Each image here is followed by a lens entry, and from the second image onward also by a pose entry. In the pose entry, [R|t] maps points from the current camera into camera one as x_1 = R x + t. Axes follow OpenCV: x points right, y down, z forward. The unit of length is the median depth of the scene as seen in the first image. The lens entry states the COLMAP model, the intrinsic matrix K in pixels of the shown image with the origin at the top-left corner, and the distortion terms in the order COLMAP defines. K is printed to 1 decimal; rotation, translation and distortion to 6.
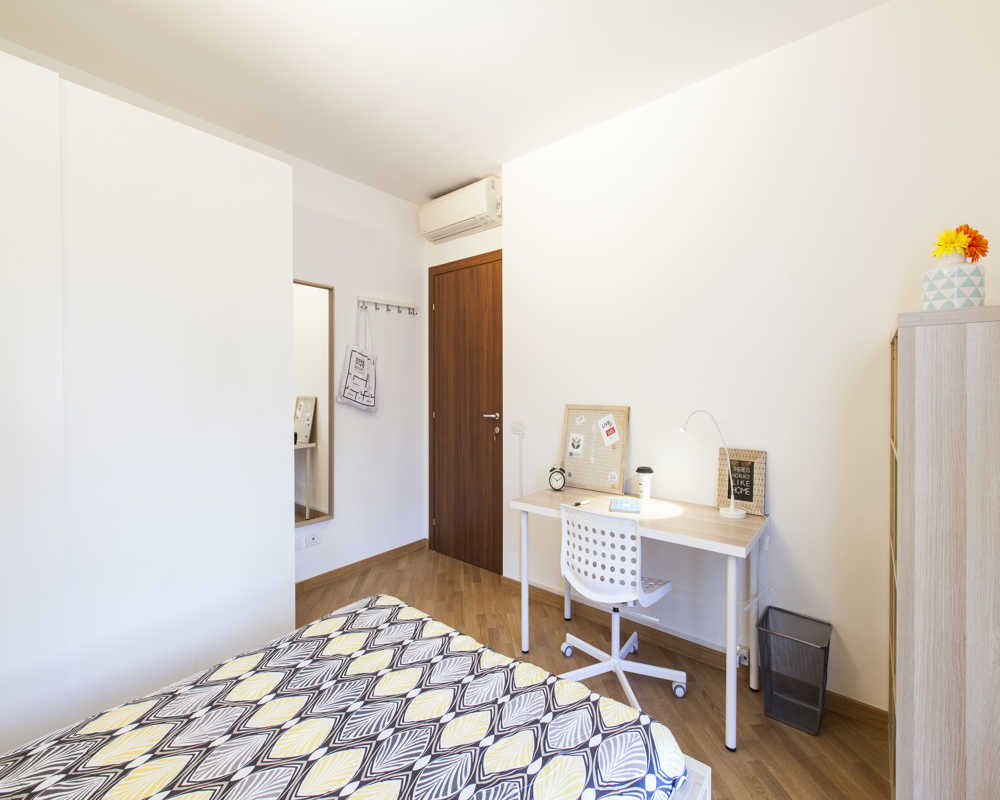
lens RADIAL K [[443.5, 0, 496.7], [0, 443.5, 387.0], [0, 0, 1]] dist [0.001512, 0.000528]
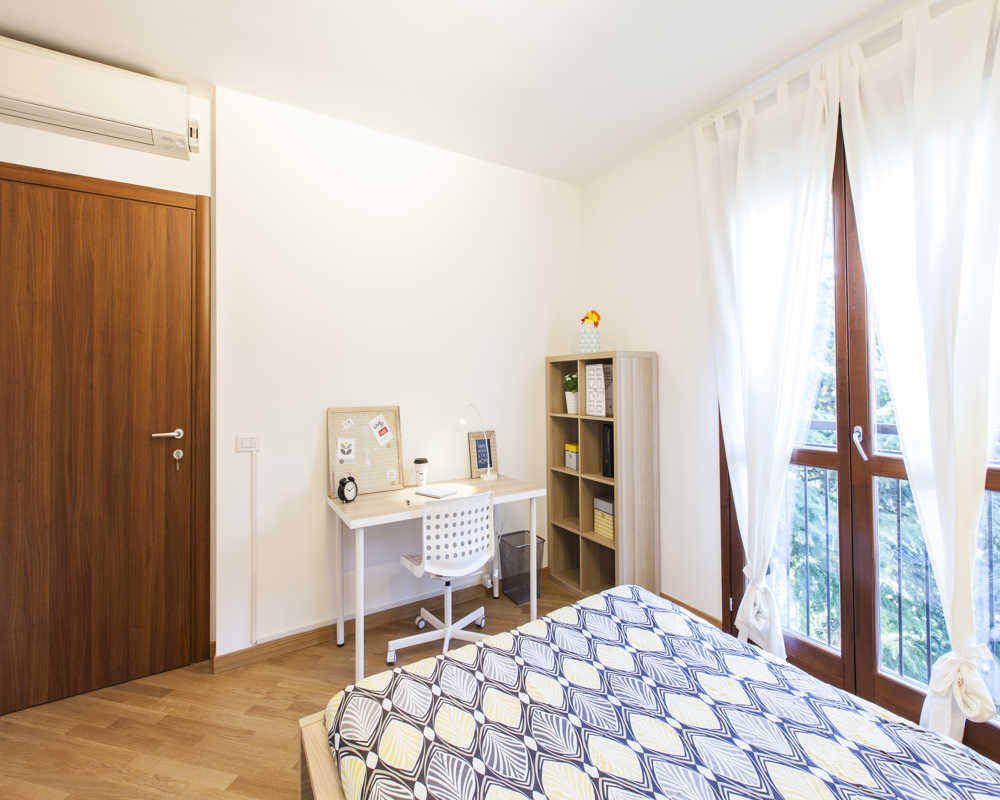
lens RADIAL K [[453.2, 0, 495.8], [0, 453.2, 377.9], [0, 0, 1]] dist [0.000889, 0.000110]
pose [[0.325771, 0.011716, 0.945376, -0.648820], [0.012202, 0.999788, -0.016595, -0.002584], [-0.945370, 0.016942, 0.325559, 0.409452]]
